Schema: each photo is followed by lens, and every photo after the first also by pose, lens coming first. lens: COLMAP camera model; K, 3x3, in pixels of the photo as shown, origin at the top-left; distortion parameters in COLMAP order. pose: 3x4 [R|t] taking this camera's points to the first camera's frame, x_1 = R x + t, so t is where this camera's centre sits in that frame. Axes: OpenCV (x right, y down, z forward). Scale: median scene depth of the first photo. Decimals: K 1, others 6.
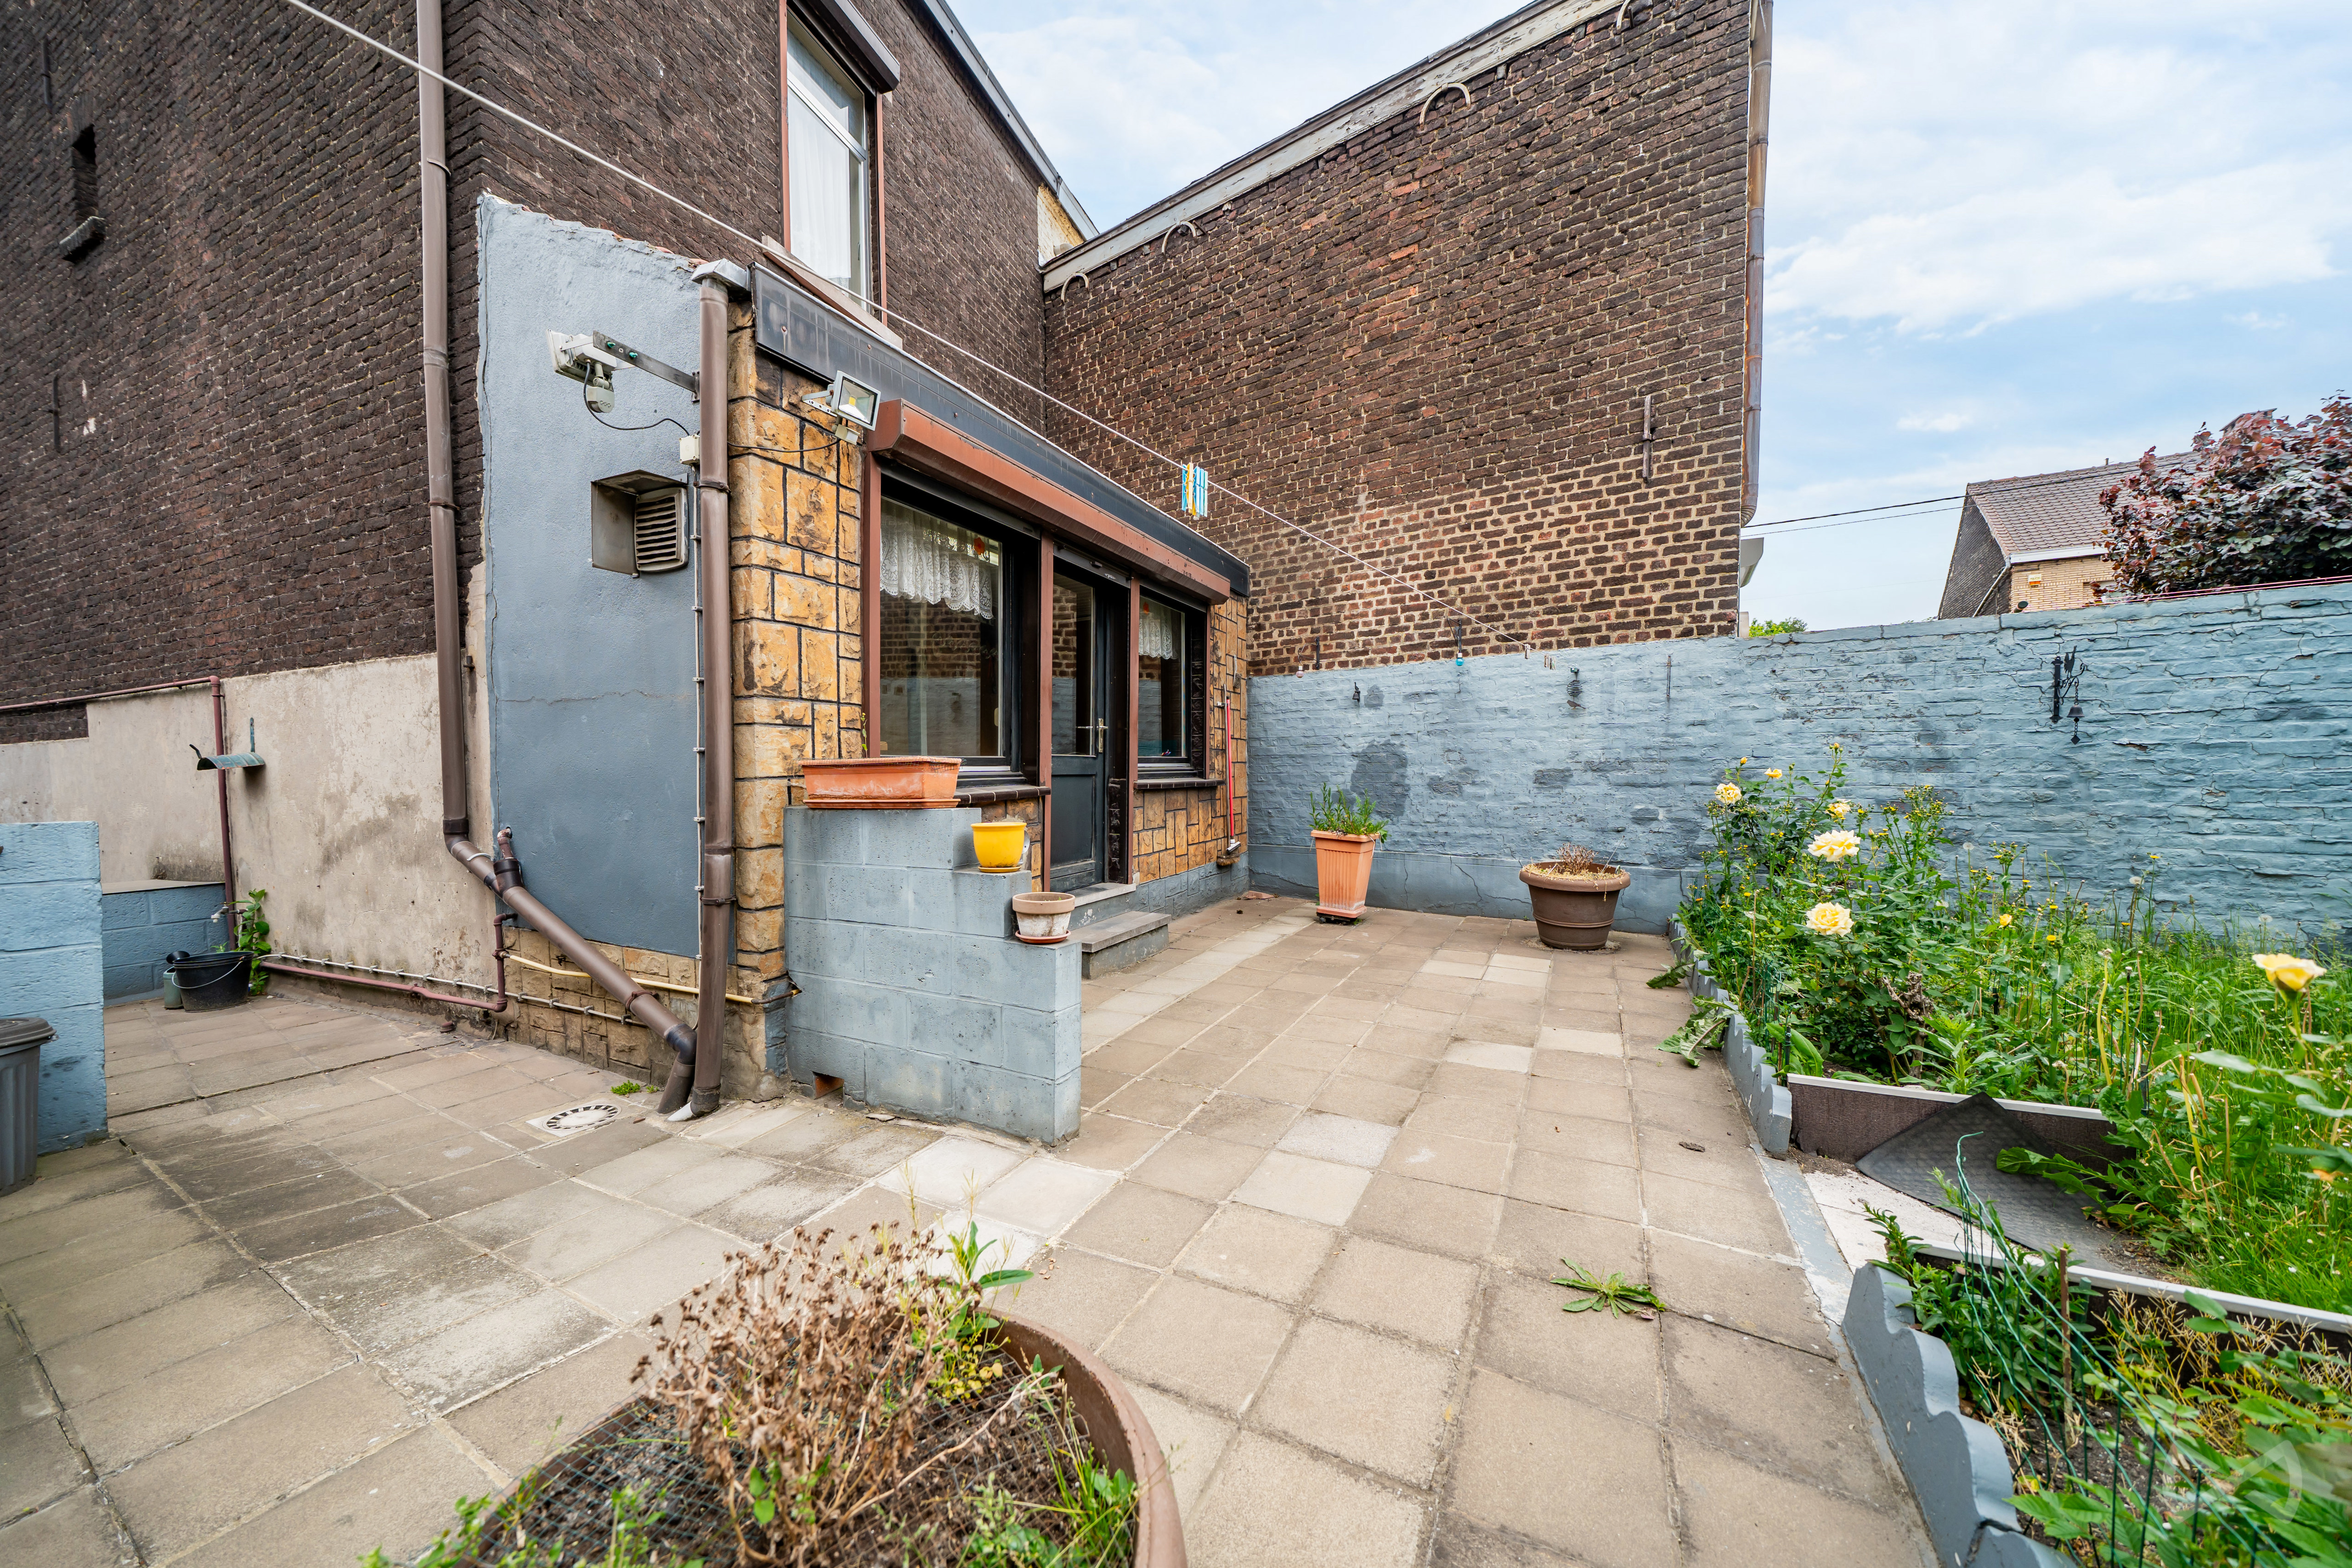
lens RADIAL K [[774.7, 0, 1179.9], [0, 774.7, 787.6], [0, 0, 1]] dist [0.005644, -0.000194]
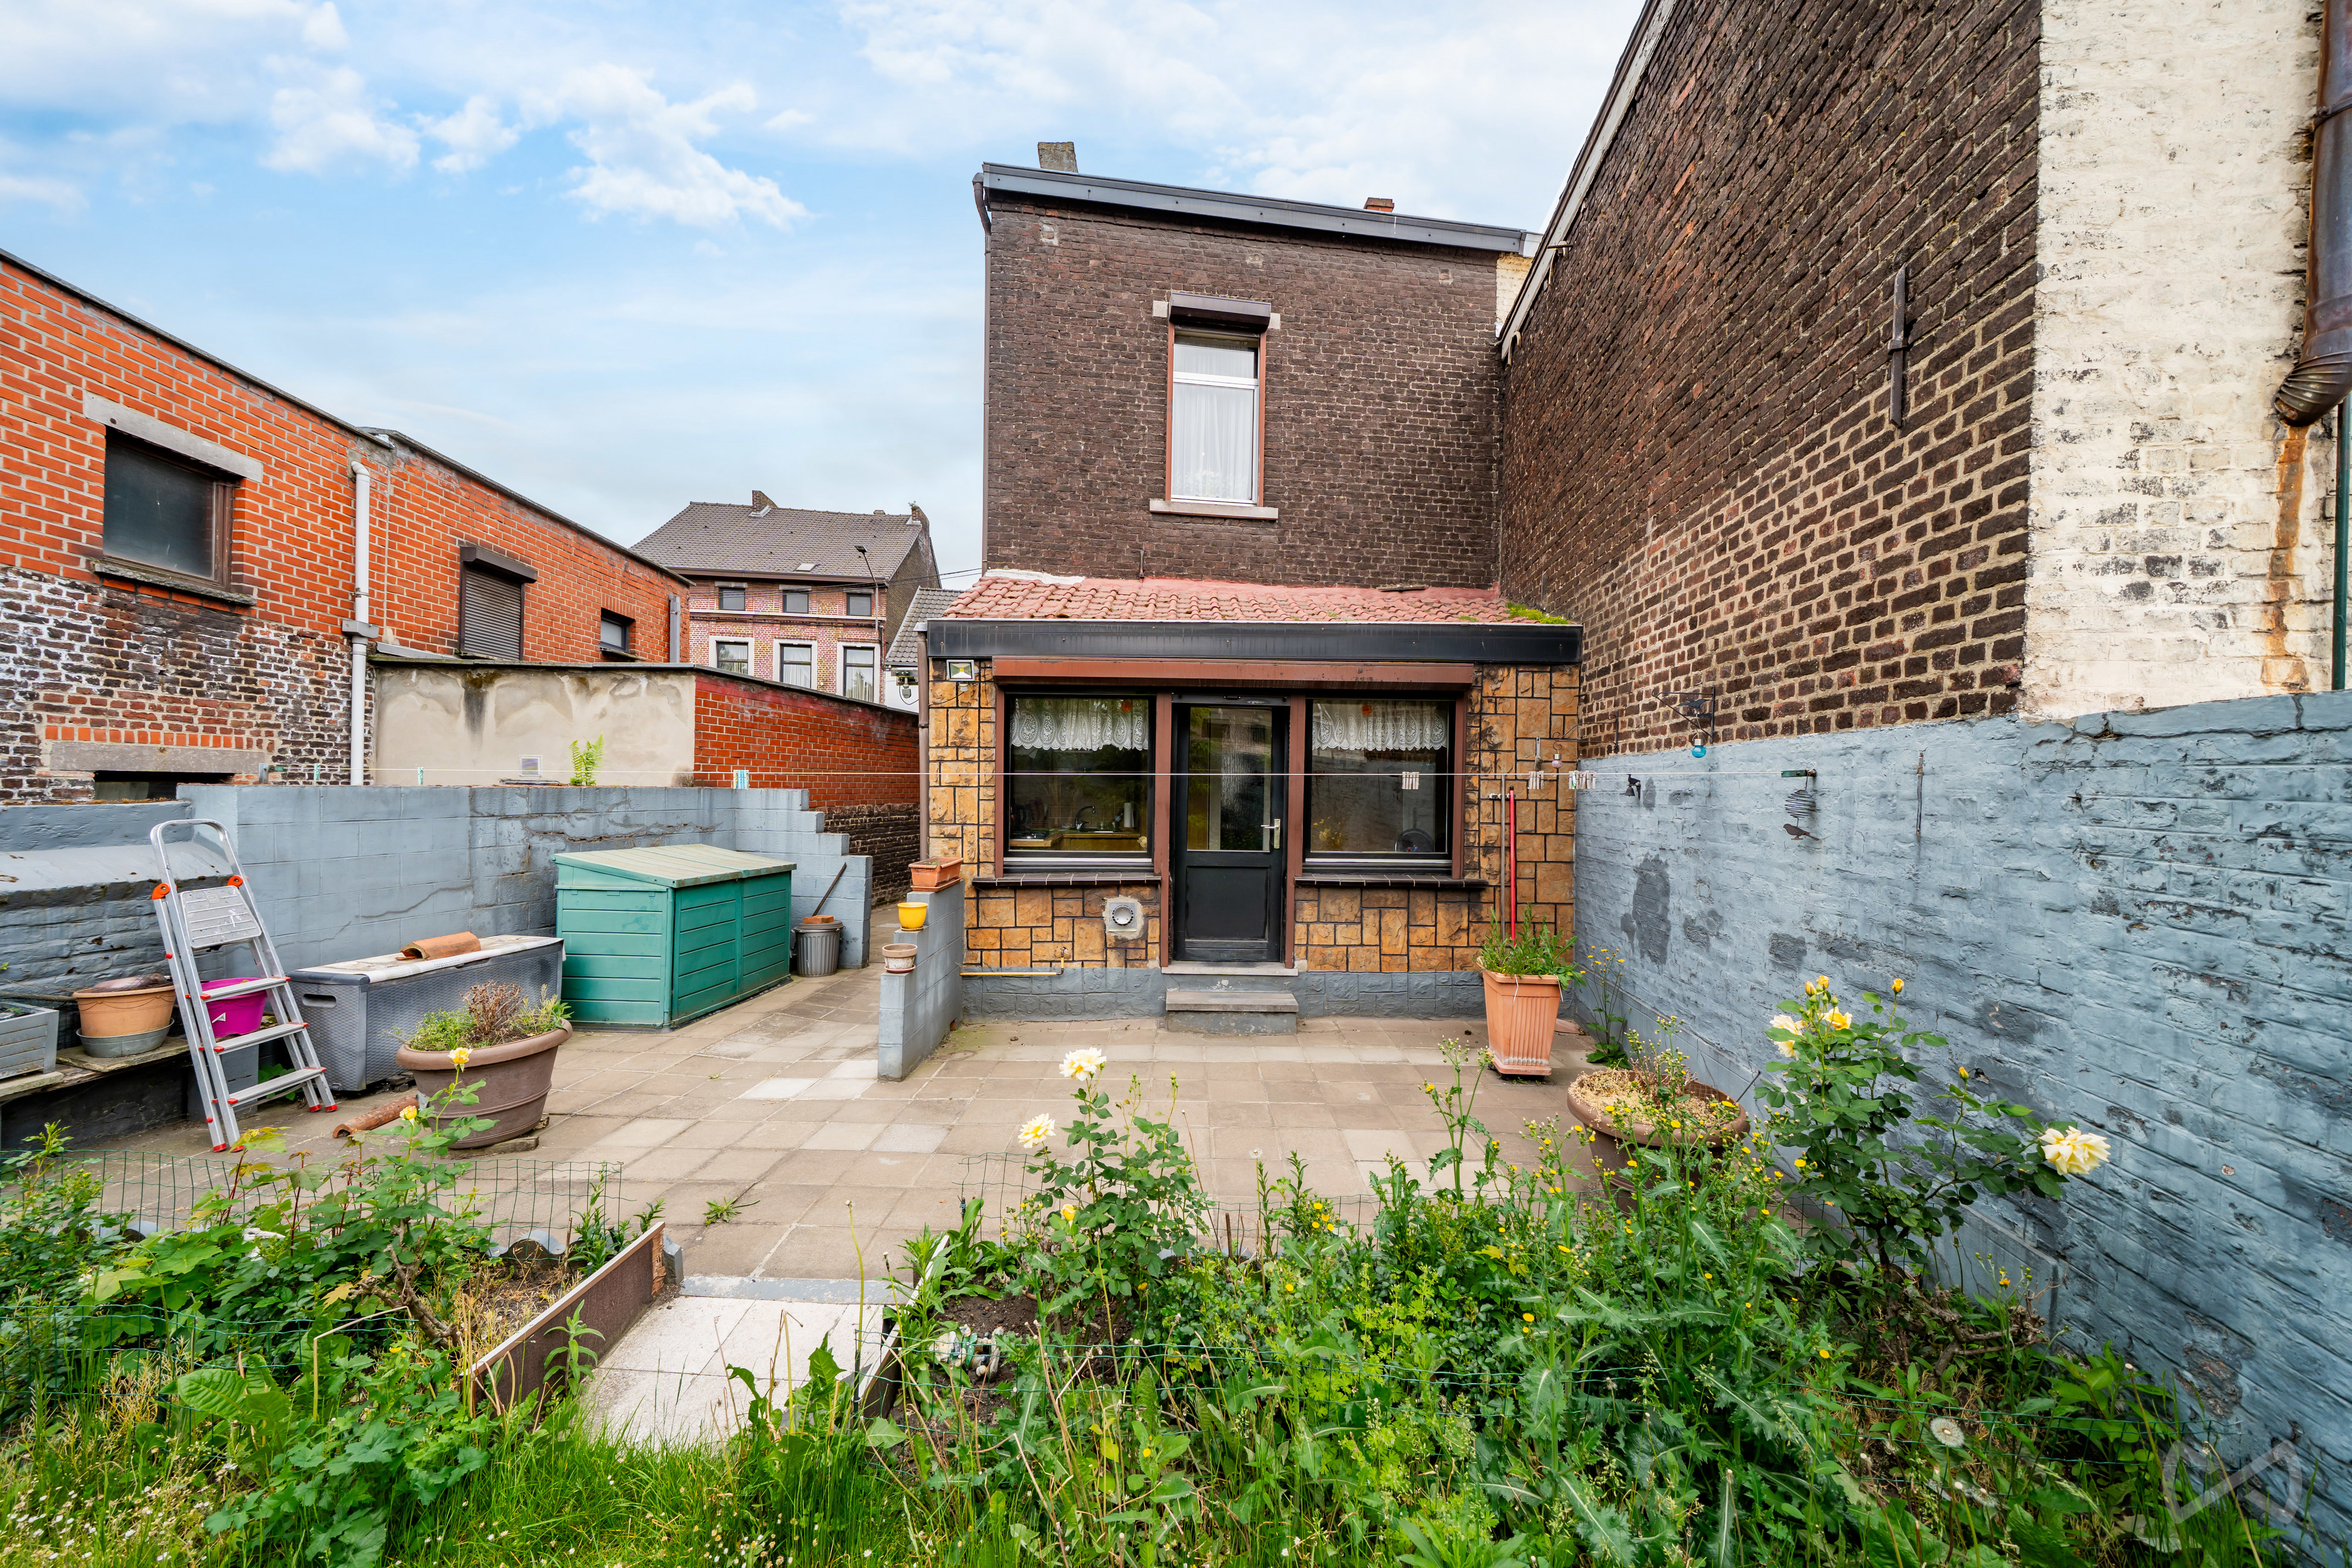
lens RADIAL K [[774.7, 0, 1179.9], [0, 774.7, 787.6], [0, 0, 1]] dist [0.005644, -0.000194]
pose [[0.476043, 0.013906, -0.879312, 0.843297], [-0.041898, 0.999098, -0.006882, -0.122516], [0.878423, 0.040117, 0.476197, 0.323849]]
